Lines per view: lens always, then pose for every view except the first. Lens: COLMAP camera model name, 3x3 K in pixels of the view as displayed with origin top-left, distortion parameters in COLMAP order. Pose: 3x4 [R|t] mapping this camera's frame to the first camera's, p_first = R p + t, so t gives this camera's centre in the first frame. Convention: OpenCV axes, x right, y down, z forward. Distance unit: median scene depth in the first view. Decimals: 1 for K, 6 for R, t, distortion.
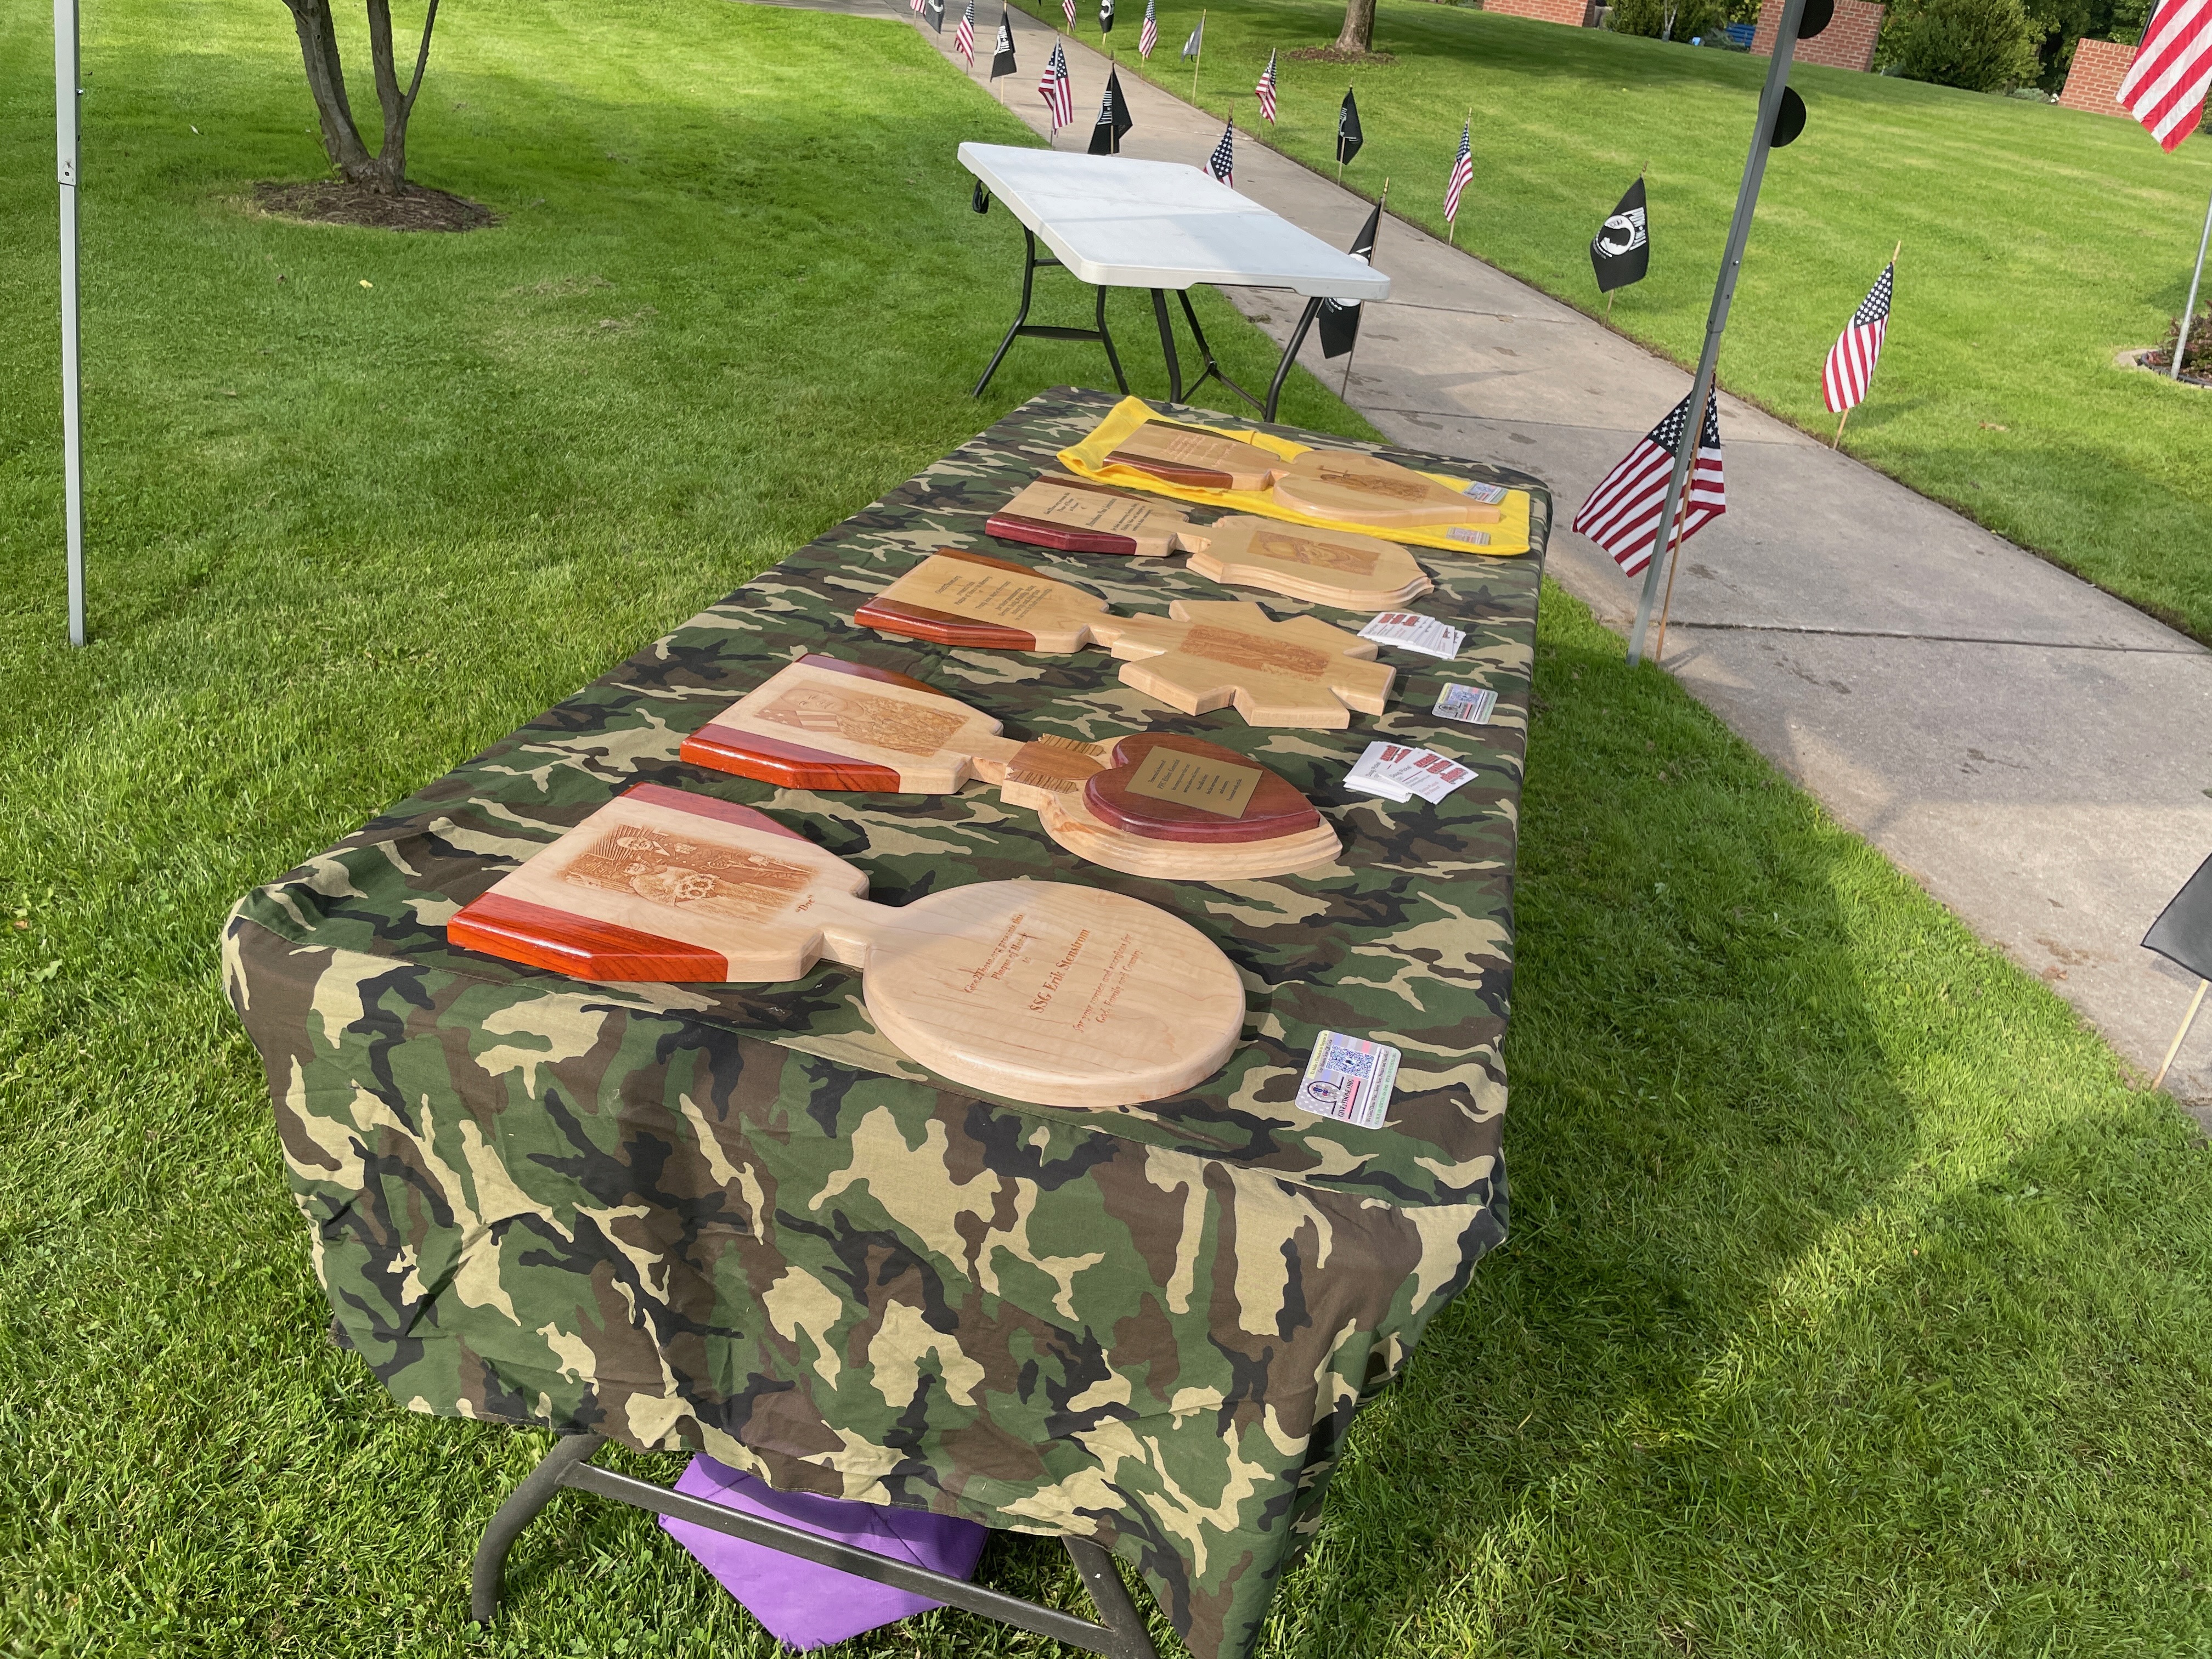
lens RADIAL K [[1679.1, 0, 1106.0], [0, 1679.1, 829.5], [0, 0, 1]] dist [0.087529, -0.122773]
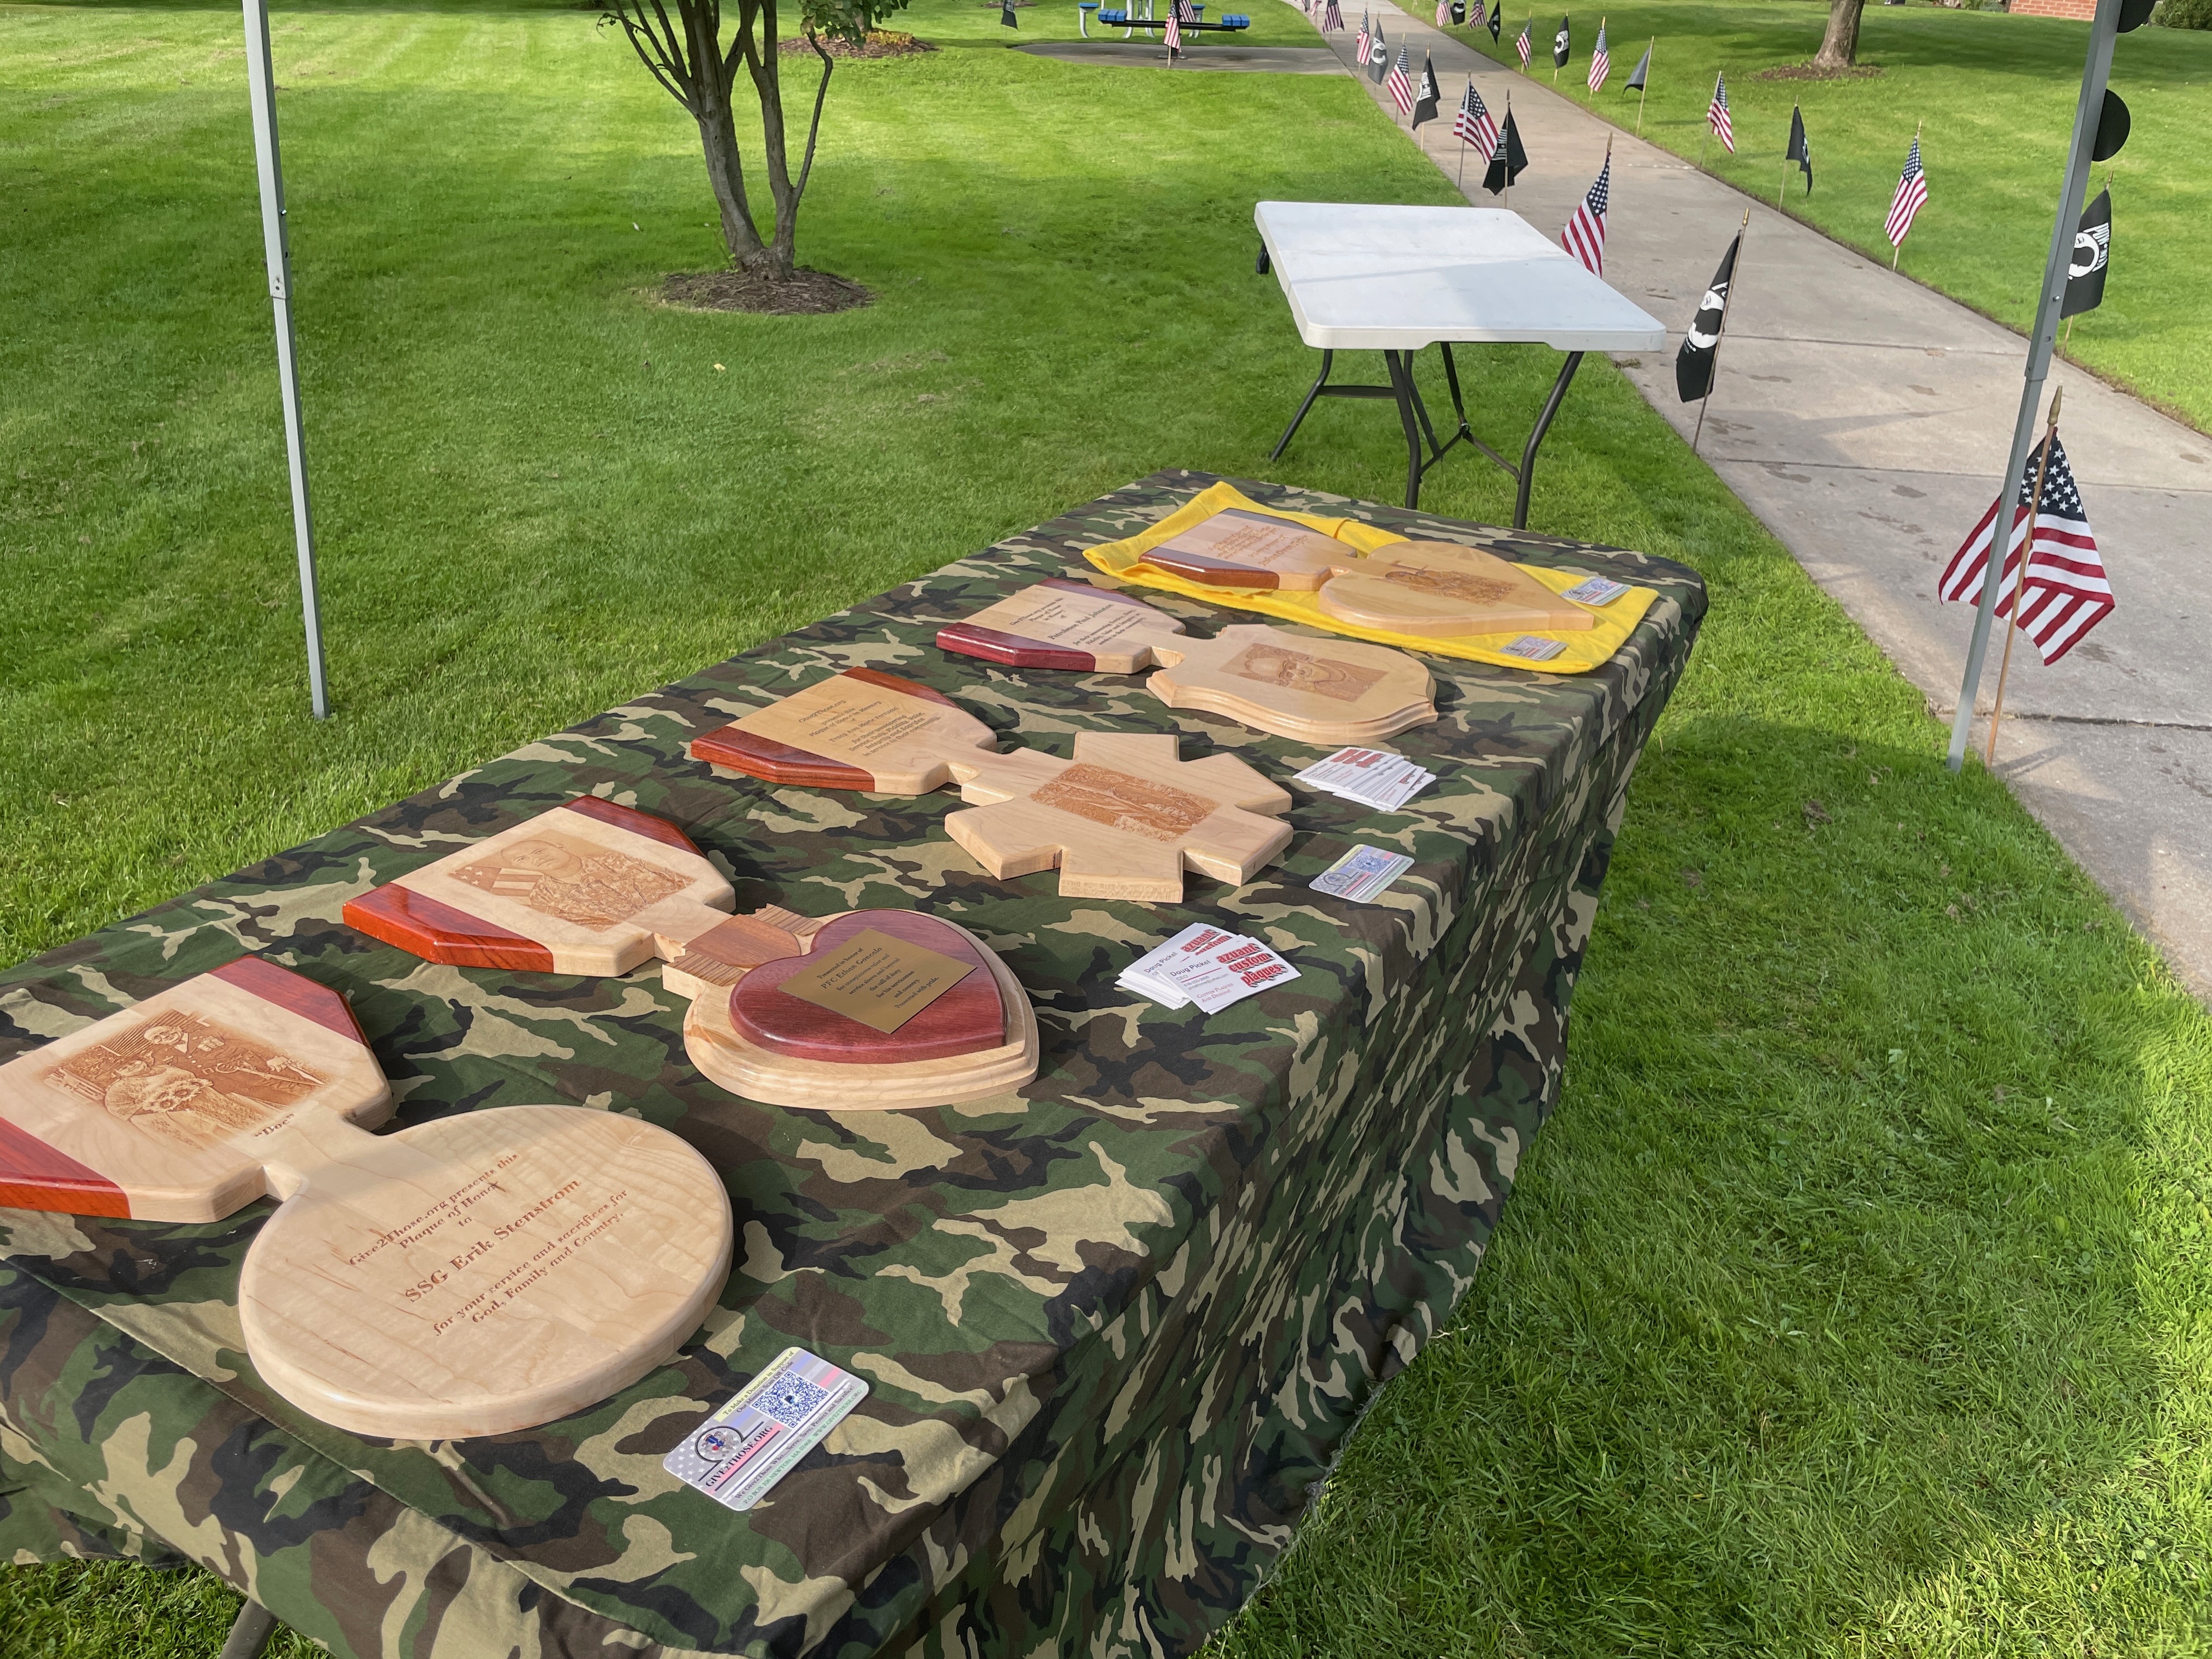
lens RADIAL K [[1674.2, 0, 1111.1], [0, 1674.2, 816.9], [0, 0, 1]] dist [0.092244, -0.125524]
pose [[0.963001, 0.038425, -0.266743, 0.150730], [-0.046805, 0.998588, -0.025129, -0.036648], [0.265401, 0.036685, 0.963440, 0.084847]]
